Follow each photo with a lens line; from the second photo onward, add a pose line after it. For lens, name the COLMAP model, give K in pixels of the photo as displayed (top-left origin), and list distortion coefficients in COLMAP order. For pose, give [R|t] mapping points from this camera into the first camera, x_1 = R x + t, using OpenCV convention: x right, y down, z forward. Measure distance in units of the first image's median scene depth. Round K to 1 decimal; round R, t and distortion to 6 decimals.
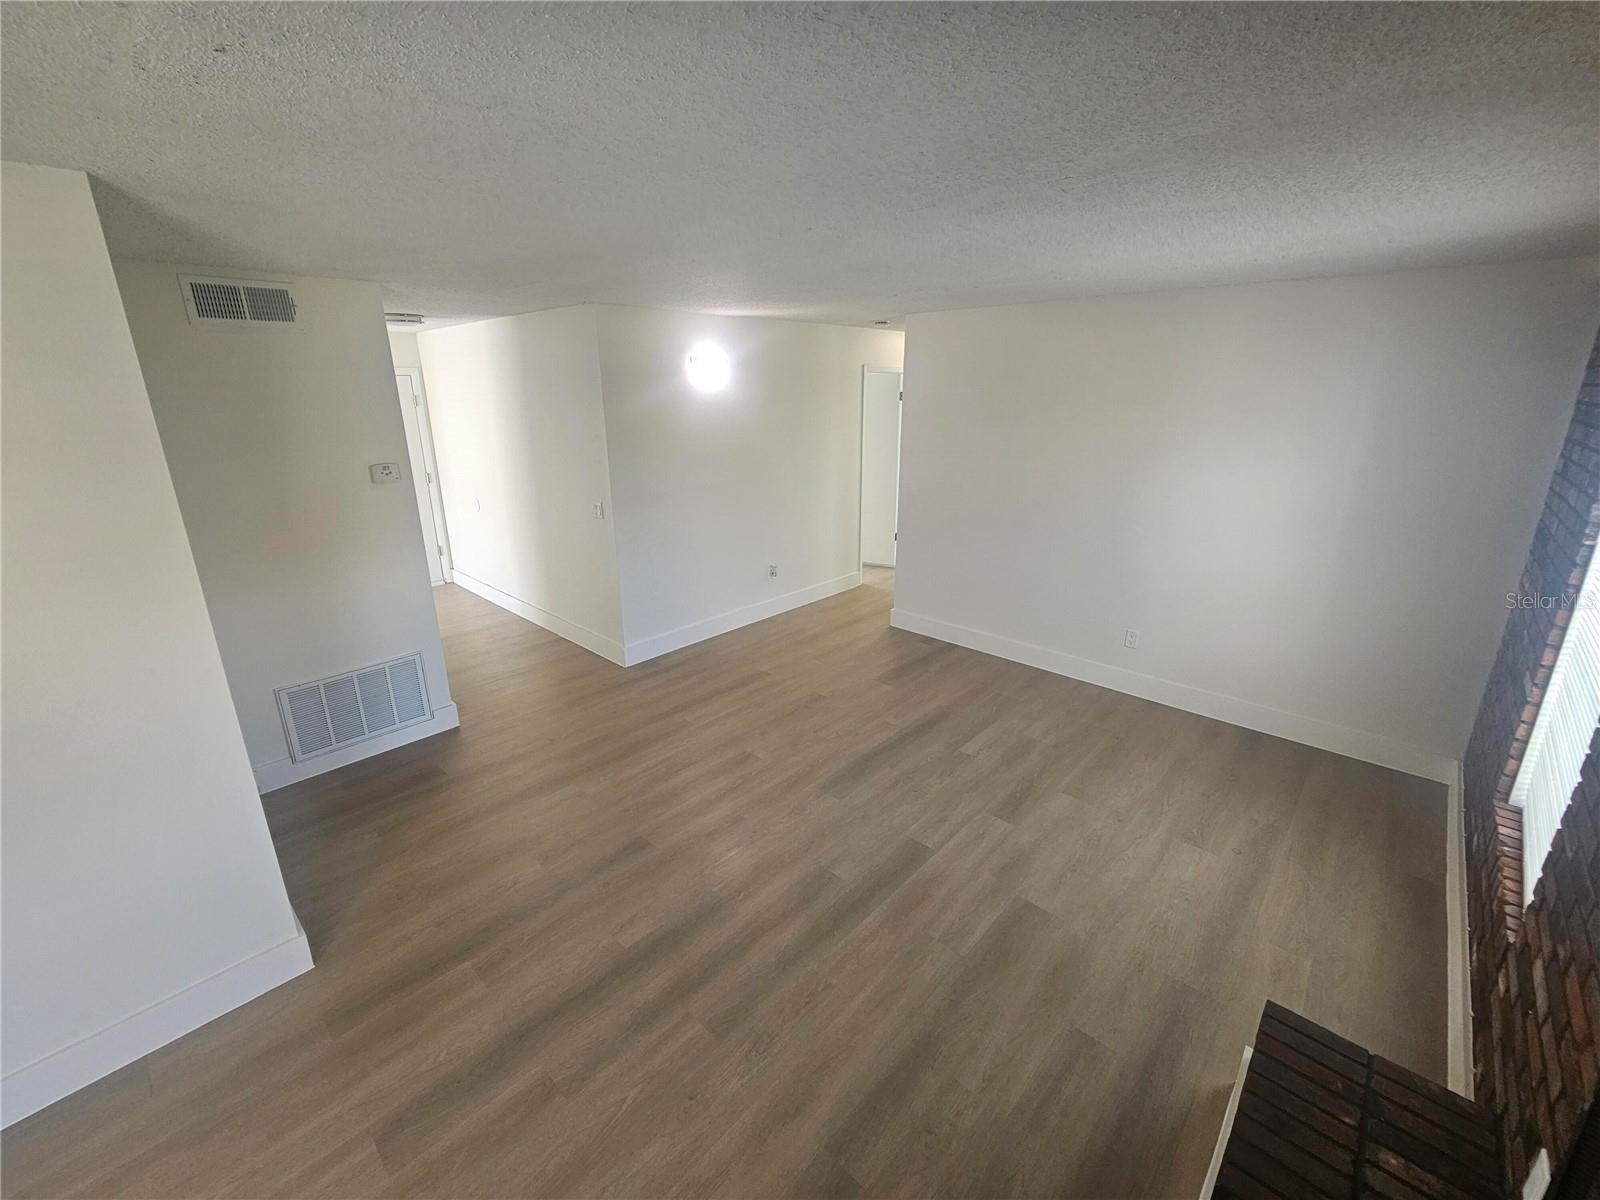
lens RADIAL K [[663.2, 0, 792.1], [0, 663.2, 585.0], [0, 0, 1]] dist [-0.000404, 0.000647]
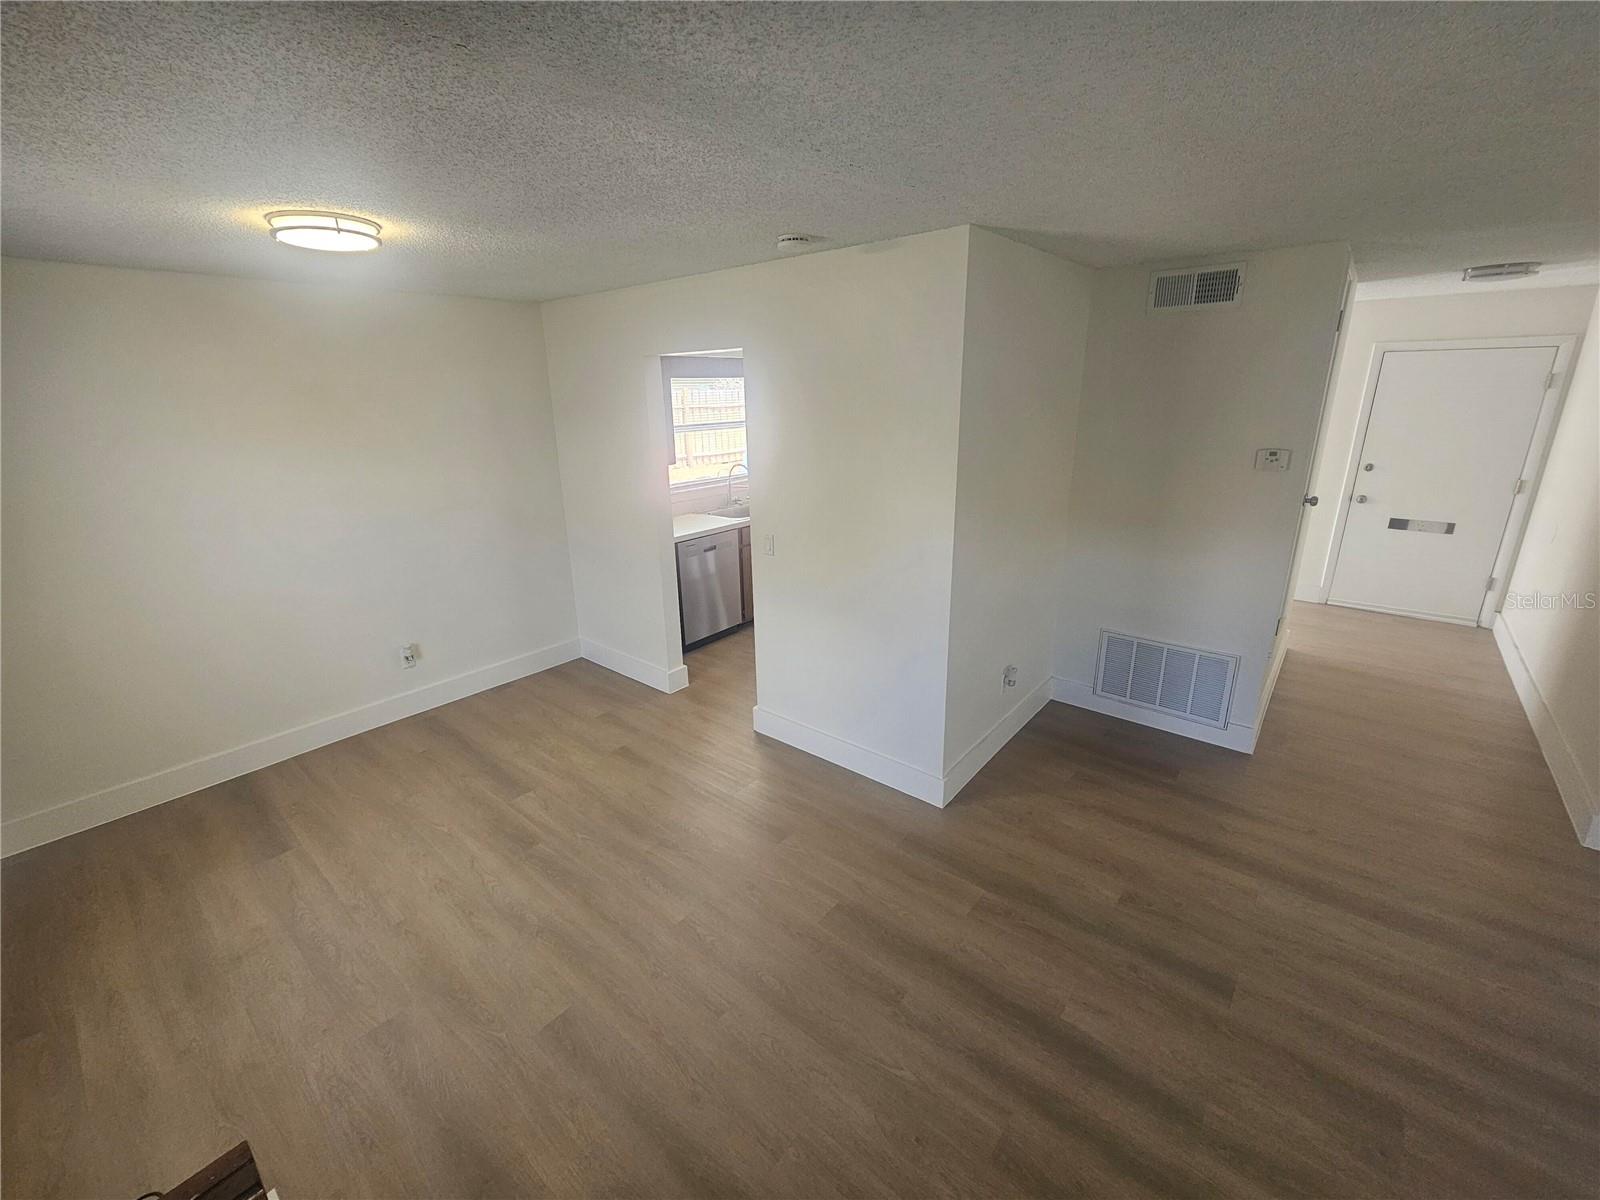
lens RADIAL K [[663.2, 0, 792.1], [0, 663.2, 585.0], [0, 0, 1]] dist [-0.000404, 0.000647]
pose [[0.056409, 0.292773, -0.954517, 0.267534], [-0.269288, 0.925069, 0.267827, -0.075335], [0.961406, 0.241932, 0.131022, 0.285852]]
